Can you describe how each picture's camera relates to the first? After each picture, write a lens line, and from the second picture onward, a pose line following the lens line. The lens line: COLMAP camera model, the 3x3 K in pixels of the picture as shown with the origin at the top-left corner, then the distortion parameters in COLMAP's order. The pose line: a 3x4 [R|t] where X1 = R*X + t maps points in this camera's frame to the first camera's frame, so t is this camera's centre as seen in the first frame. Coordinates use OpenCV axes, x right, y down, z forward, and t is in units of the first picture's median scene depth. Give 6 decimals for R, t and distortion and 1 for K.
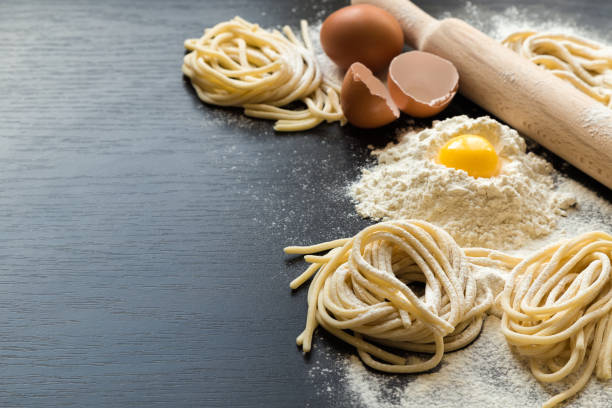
lens RADIAL K [[1570.4, 0, 309.2], [0, 1570.4, 204.8], [0, 0, 1]] dist [-0.024950, 0.000000]
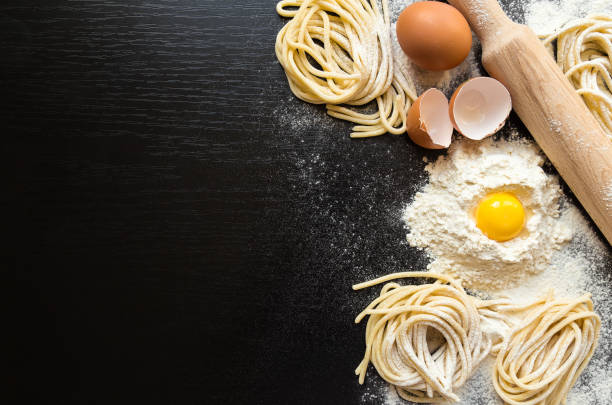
lens RADIAL K [[496.2, 0, 335.1], [0, 496.2, 239.0], [0, 0, 1]] dist [0.011034, -0.009877]
pose [[0.998430, 0.055189, -0.009612, -0.027878], [-0.022843, 0.557749, 0.829696, -0.351641], [0.051151, -0.828173, 0.558133, 0.757006]]
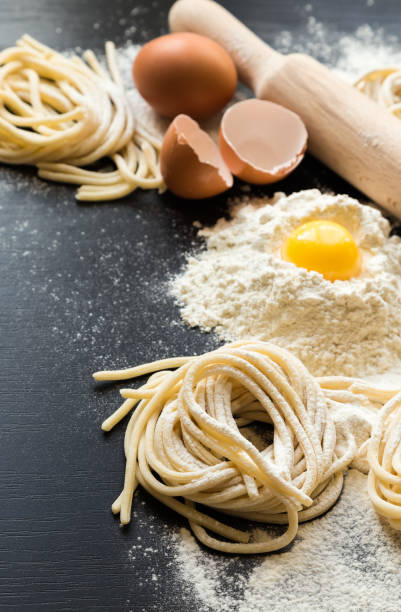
lens RADIAL K [[1652.4, 0, 197.0], [0, 1652.4, 303.8], [0, 0, 1]] dist [-0.023270, 0.000000]
pose [[0.996824, 0.006919, 0.079333, -0.029084], [-0.017672, 0.990599, 0.135654, -0.117110], [-0.077649, -0.136625, 0.987575, 0.169697]]
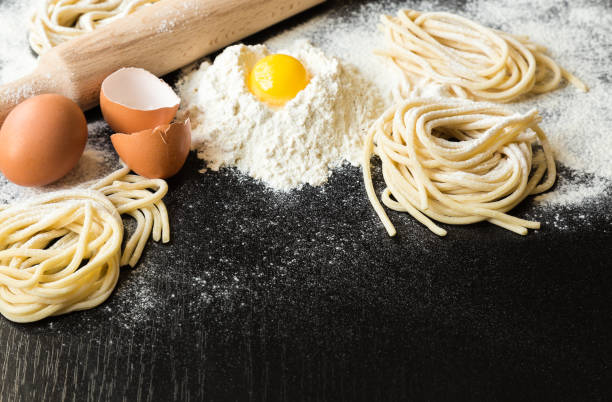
lens RADIAL K [[1652.4, 0, 308.0], [0, 1652.4, 202.0], [0, 0, 1]] dist [-0.023270, 0.000000]
pose [[0.017475, -0.683085, 0.730130, -0.698029], [0.609311, 0.586255, 0.533897, -0.521326], [-0.792739, 0.435546, 0.426456, 0.587350]]
